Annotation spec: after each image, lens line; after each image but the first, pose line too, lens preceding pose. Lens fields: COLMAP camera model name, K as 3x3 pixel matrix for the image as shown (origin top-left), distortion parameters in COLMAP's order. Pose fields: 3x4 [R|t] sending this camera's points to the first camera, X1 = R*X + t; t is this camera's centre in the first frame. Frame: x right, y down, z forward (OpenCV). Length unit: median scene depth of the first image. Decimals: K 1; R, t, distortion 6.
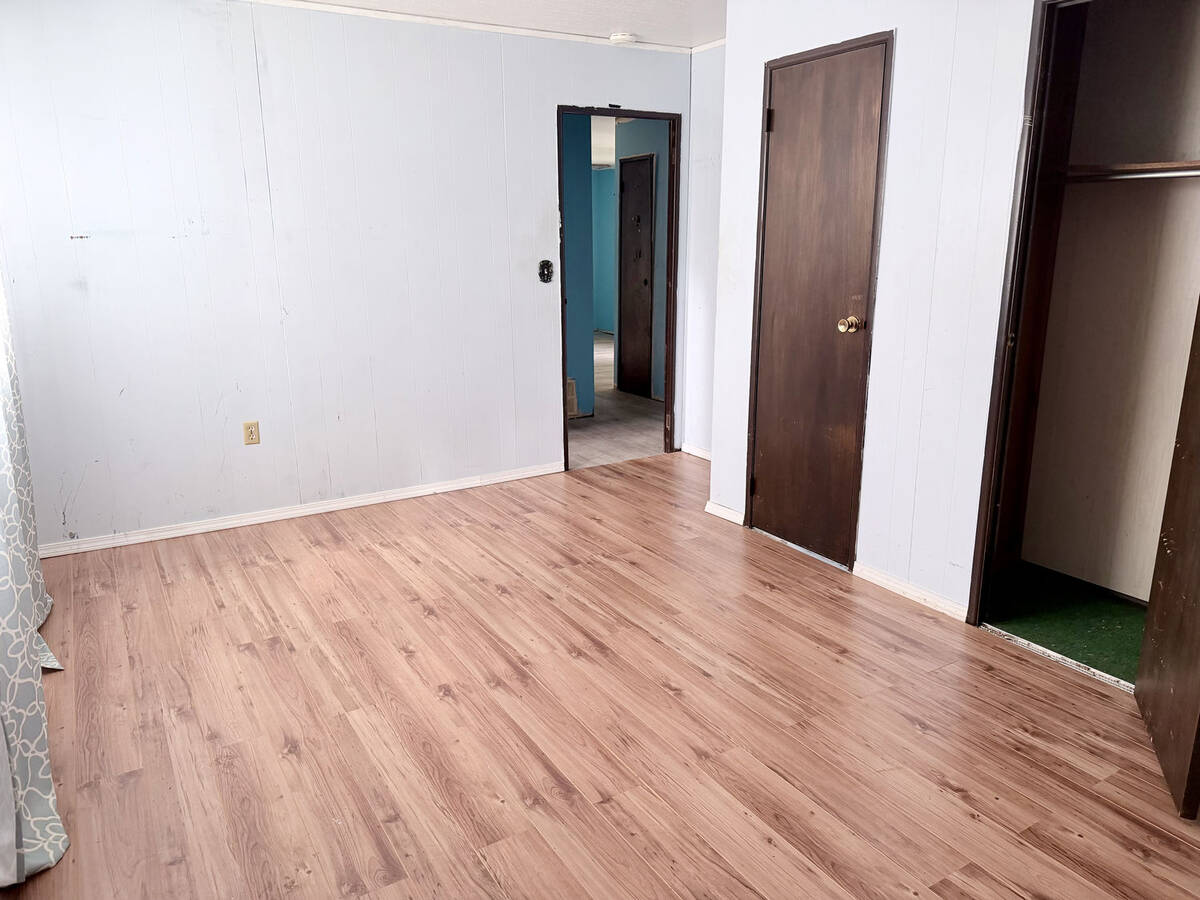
lens RADIAL K [[855.9, 0, 599.4], [0, 855.9, 449.8], [0, 0, 1]] dist [0.065215, -0.078641]
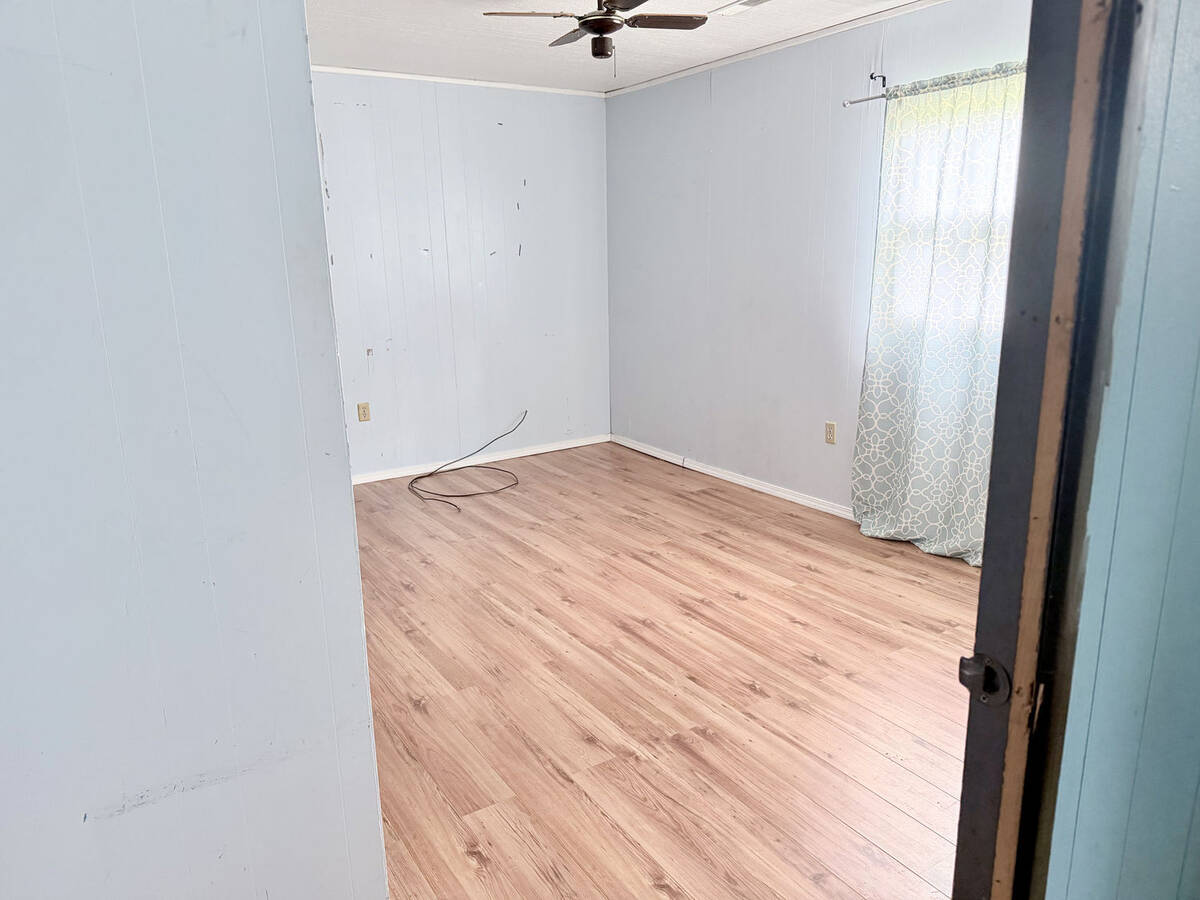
lens RADIAL K [[855.9, 0, 599.0], [0, 855.9, 453.6], [0, 0, 1]] dist [0.065215, -0.078641]
pose [[-0.999428, 0.030994, -0.013502, 0.043954], [0.021737, 0.895012, 0.445513, -0.462250], [0.025892, 0.444965, -0.895174, 1.882645]]
